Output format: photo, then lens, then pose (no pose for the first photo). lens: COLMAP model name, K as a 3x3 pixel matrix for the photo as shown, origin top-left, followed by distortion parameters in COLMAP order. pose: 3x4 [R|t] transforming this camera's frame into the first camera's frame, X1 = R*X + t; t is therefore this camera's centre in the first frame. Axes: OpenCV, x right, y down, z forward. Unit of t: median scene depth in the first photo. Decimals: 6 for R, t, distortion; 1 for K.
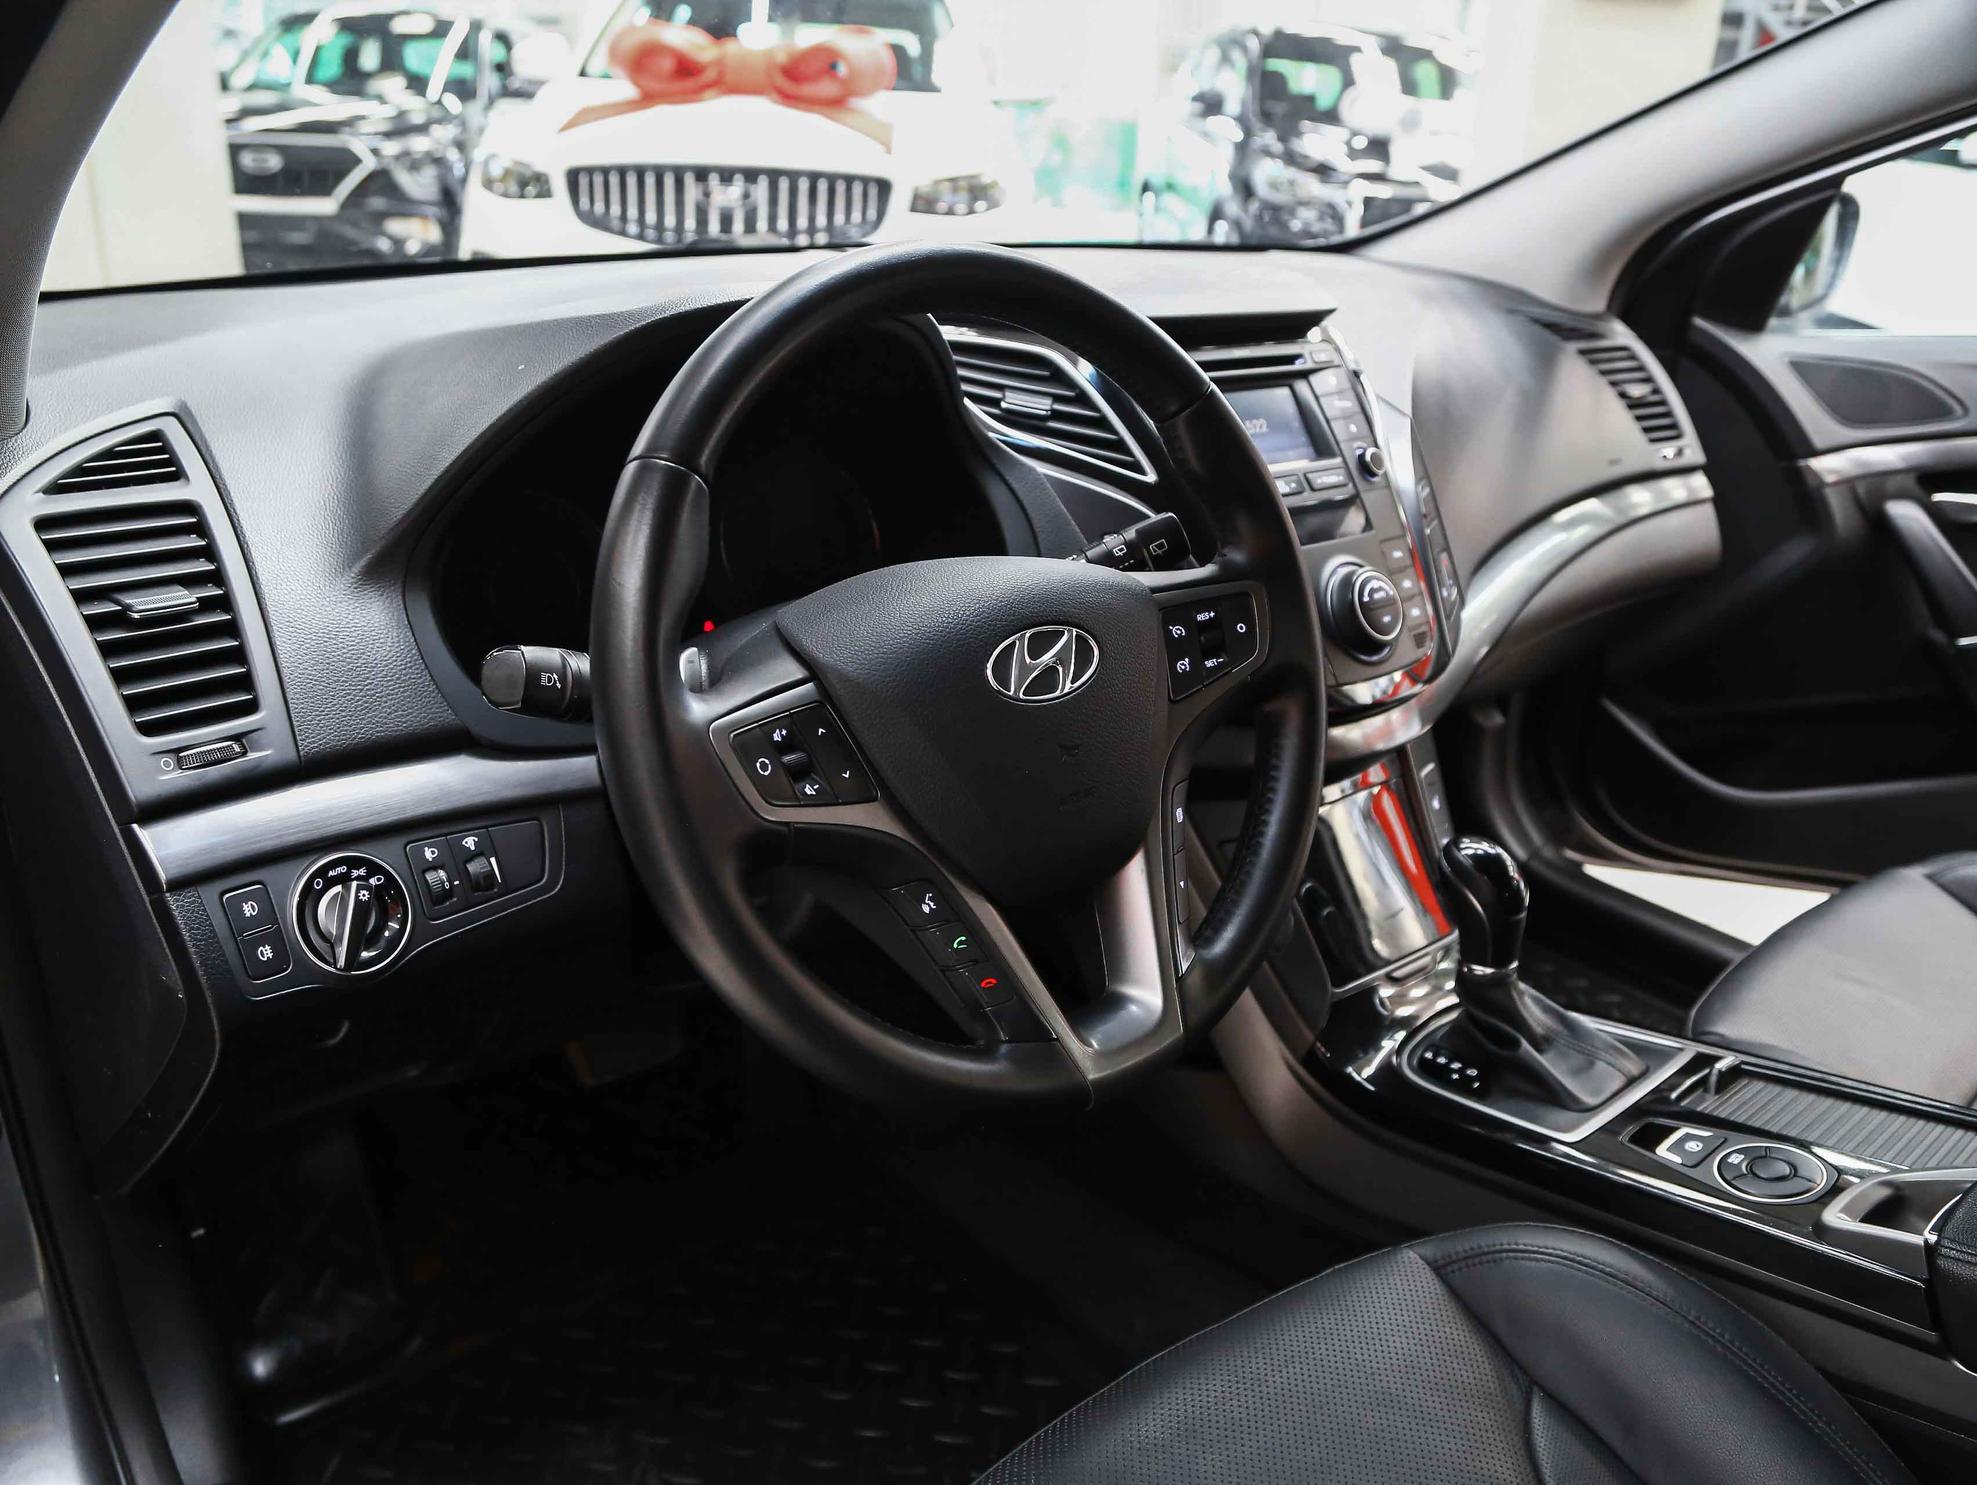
lens RADIAL K [[1523.2, 0, 988.5], [0, 1523.2, 742.5], [0, 0, 1]] dist [-0.136817, 0.090585]
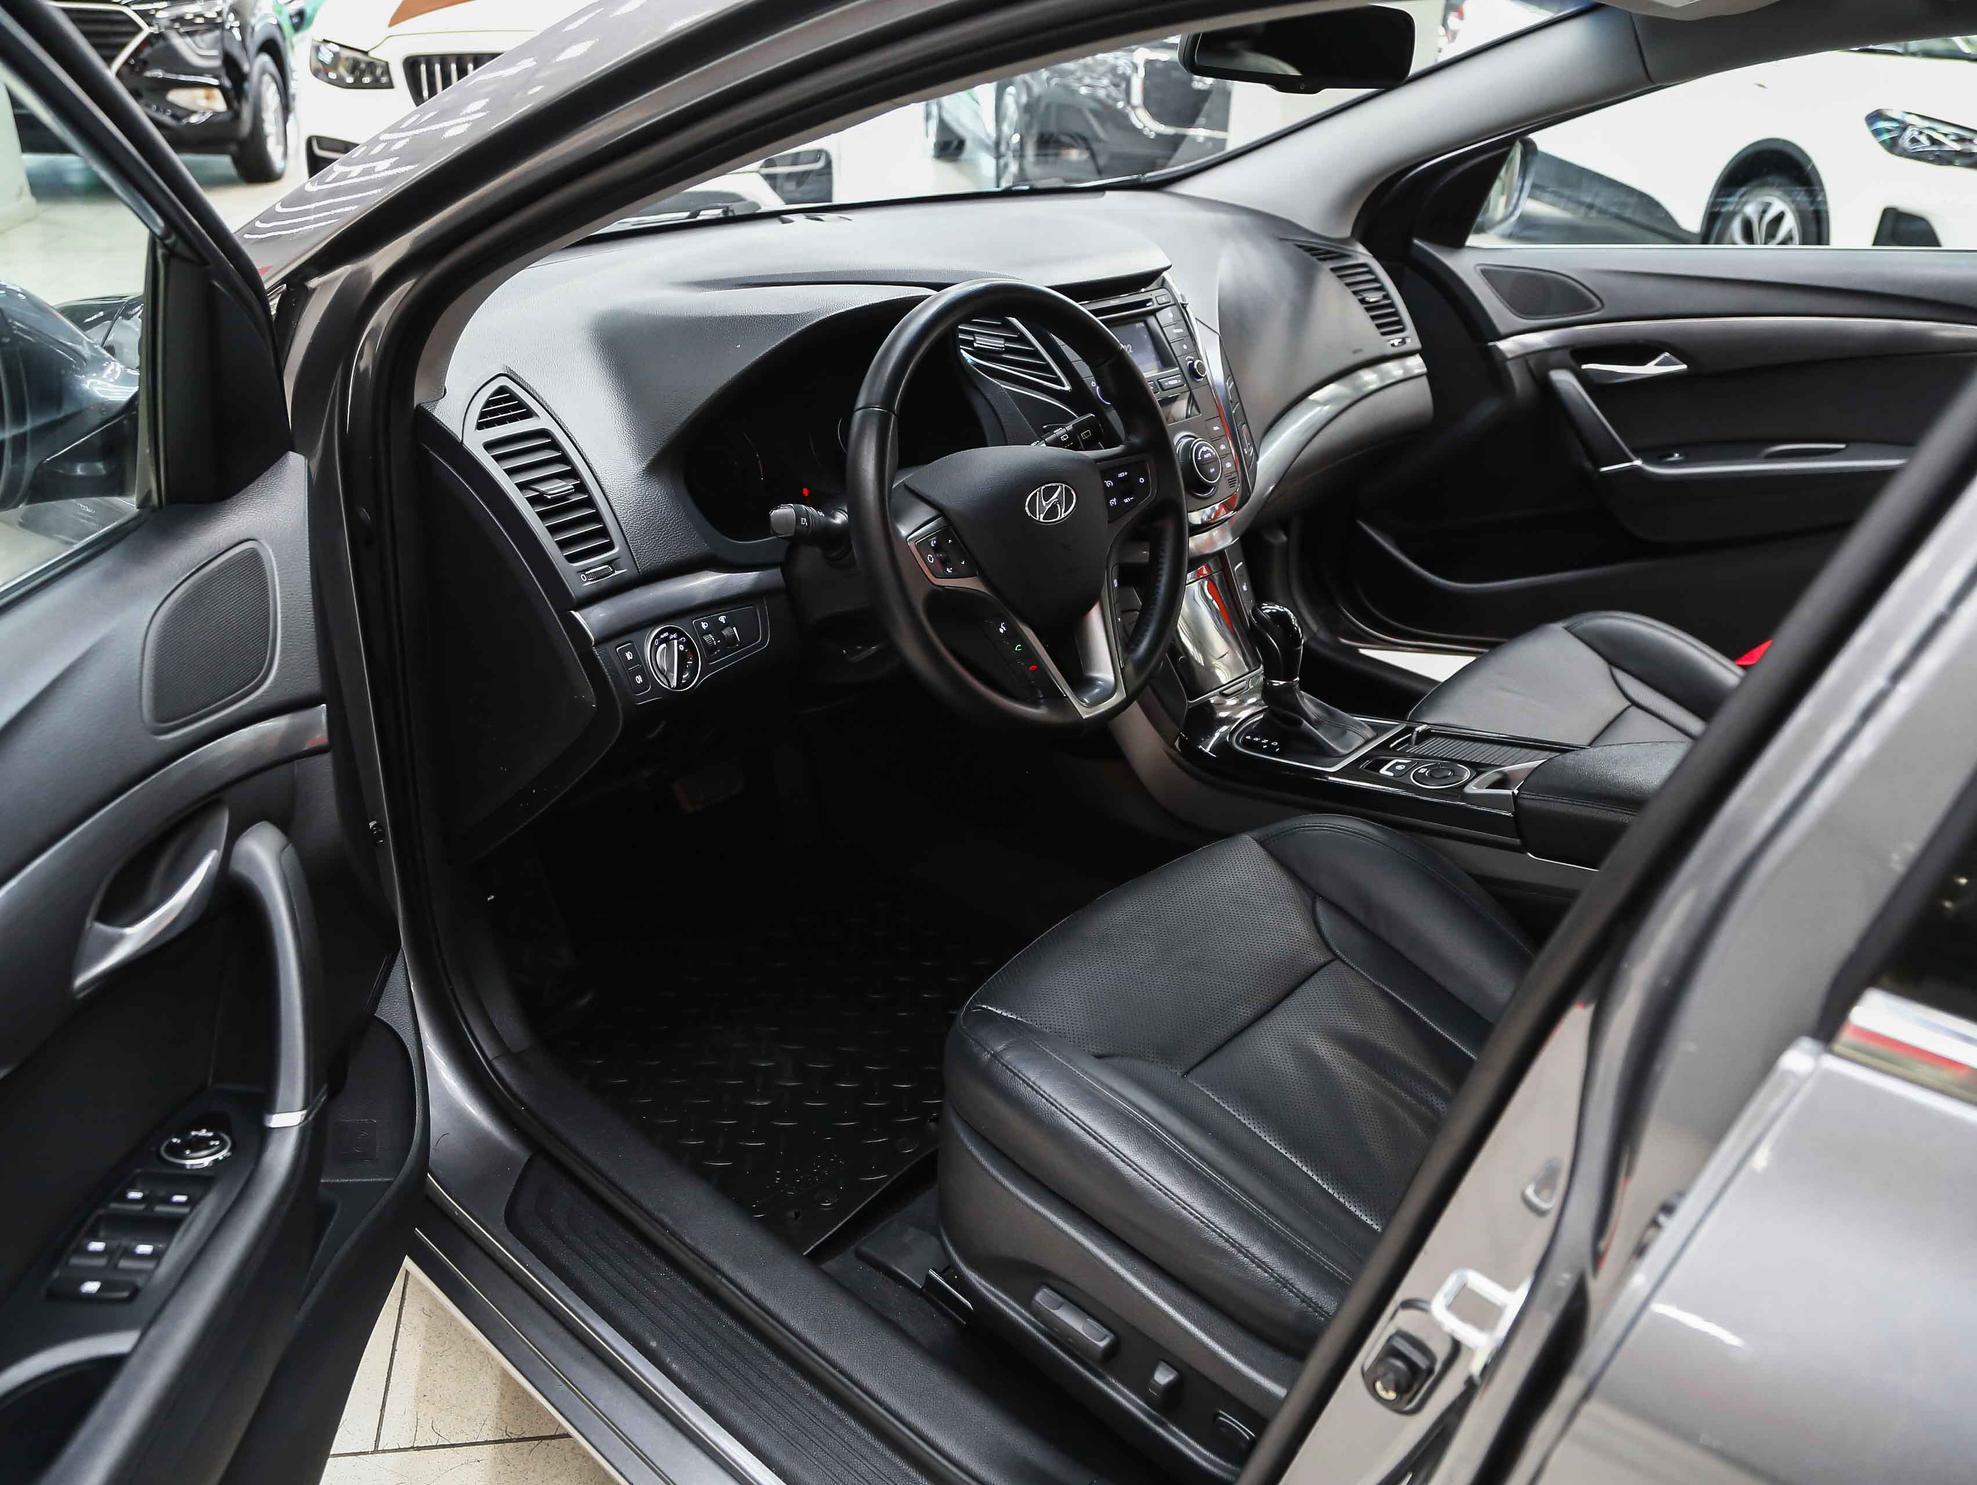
lens RADIAL K [[1523.2, 0, 988.5], [0, 1523.2, 742.5], [0, 0, 1]] dist [-0.136817, 0.090585]
pose [[0.989800, -0.059795, 0.129305, -0.203324], [0.046924, 0.993841, 0.100389, 0.034697], [-0.134512, -0.093298, 0.986510, -0.602656]]
